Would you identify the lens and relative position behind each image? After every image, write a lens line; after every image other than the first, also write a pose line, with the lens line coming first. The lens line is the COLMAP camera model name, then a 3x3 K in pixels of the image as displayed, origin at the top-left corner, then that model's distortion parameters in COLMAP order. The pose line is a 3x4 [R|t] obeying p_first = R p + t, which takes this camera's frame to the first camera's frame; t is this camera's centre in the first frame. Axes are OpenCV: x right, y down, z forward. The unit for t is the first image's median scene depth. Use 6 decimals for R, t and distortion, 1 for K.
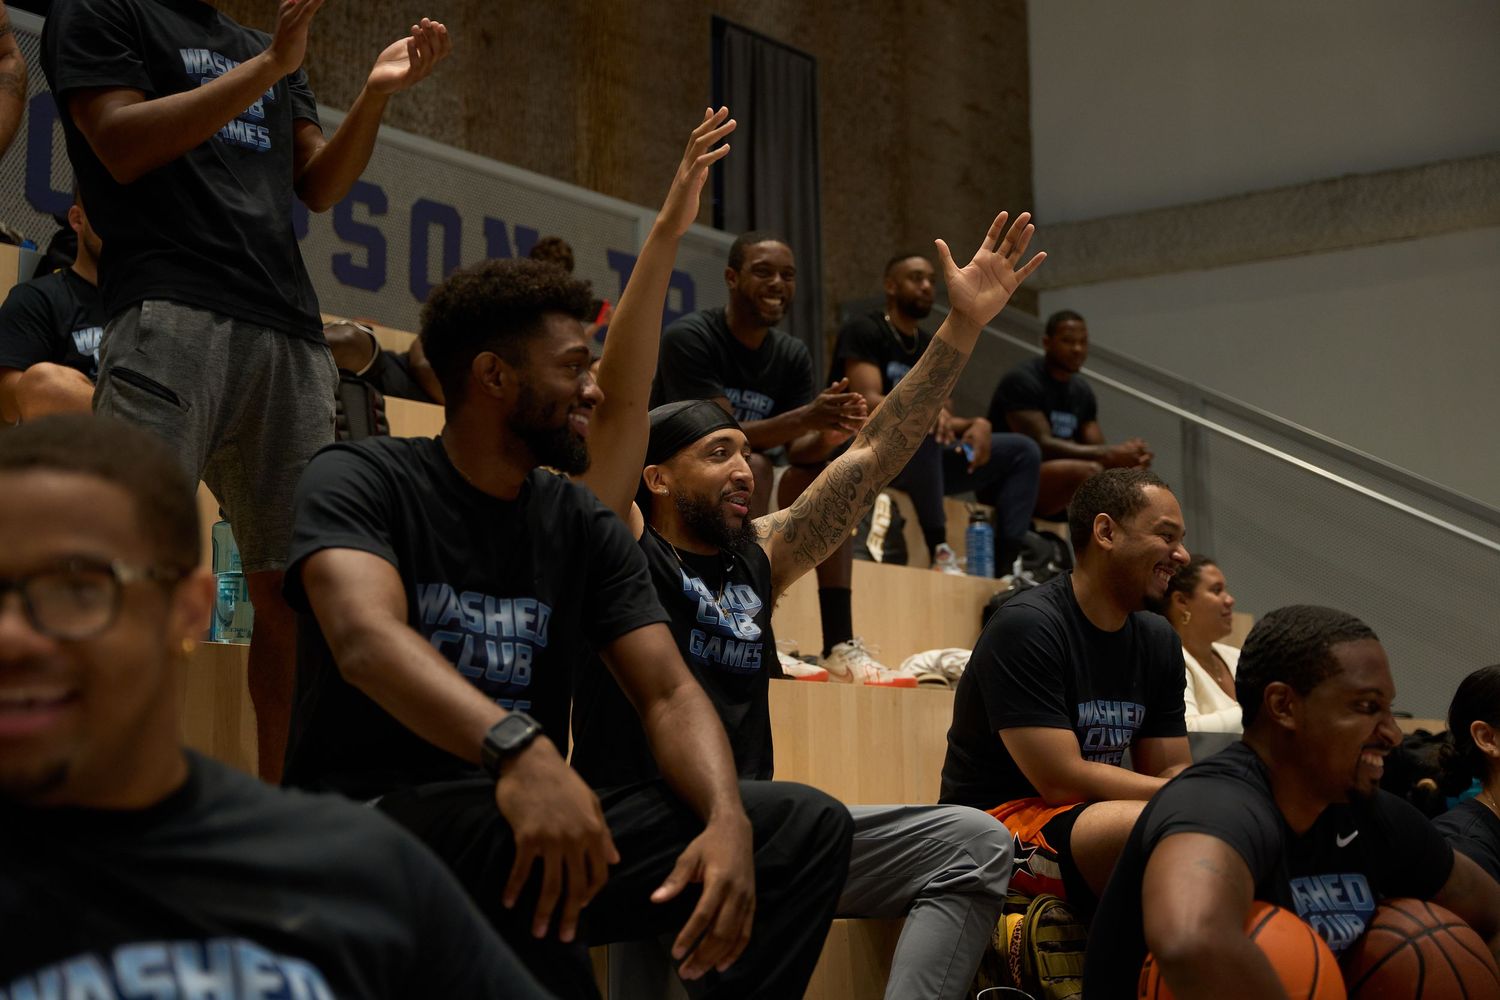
lens RADIAL K [[2036.1, 0, 750.0], [0, 2036.1, 500.0], [0, 0, 1]] dist [0.013889, 0.007015]
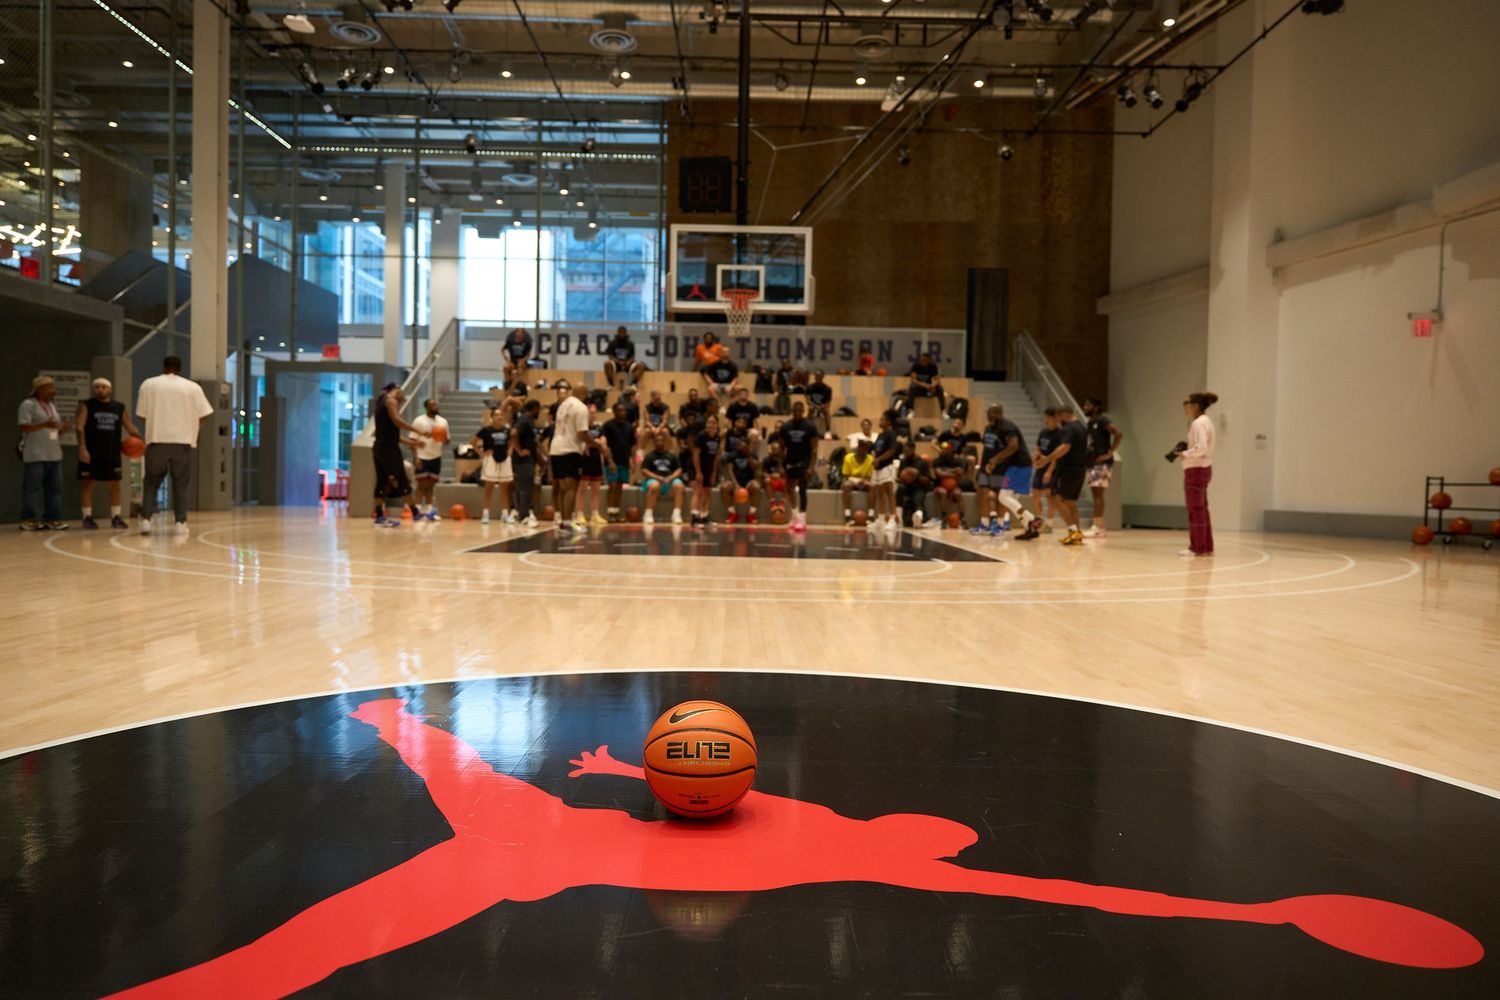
lens RADIAL K [[1025.9, 0, 750.0], [0, 1025.9, 500.0], [0, 0, 1]] dist [0.000634, -0.001778]
pose [[0.678325, 0.030050, -0.734147, 1.290701], [0.091170, 0.988000, 0.124678, -0.084089], [0.729083, -0.151505, 0.667446, -0.802131]]
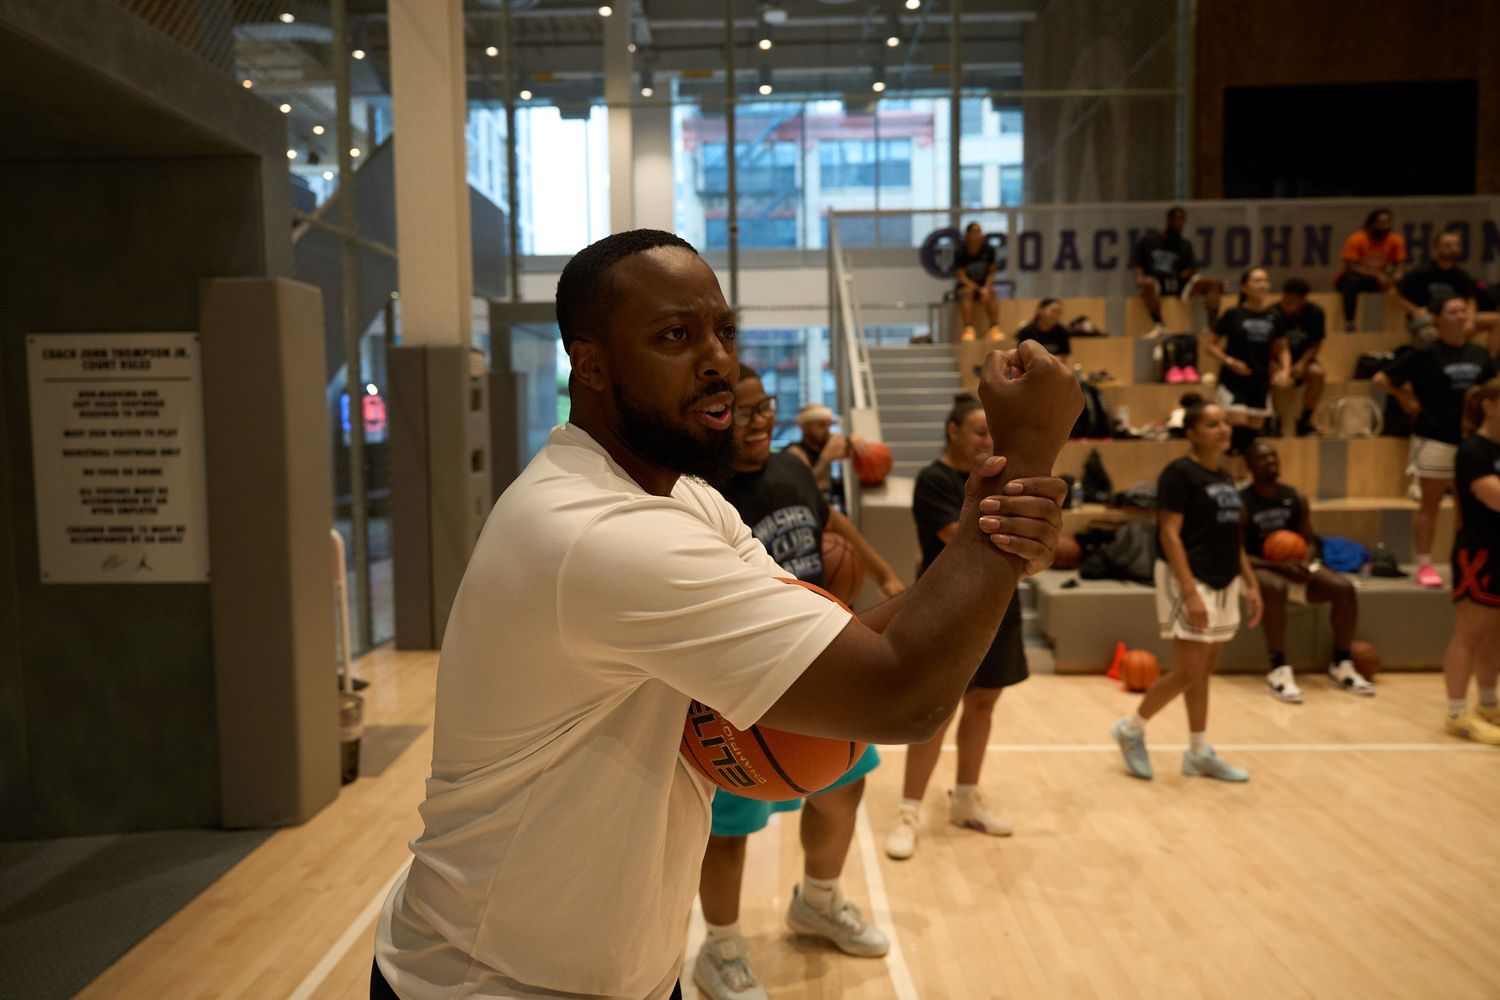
lens RADIAL K [[1025.9, 0, 750.0], [0, 1025.9, 500.0], [0, 0, 1]] dist [0.000634, -0.001778]
pose [[0.643040, 0.051366, -0.764108, 0.128782], [0.128045, 0.976492, 0.173400, -0.141346], [0.755052, -0.209344, 0.621346, -0.602313]]
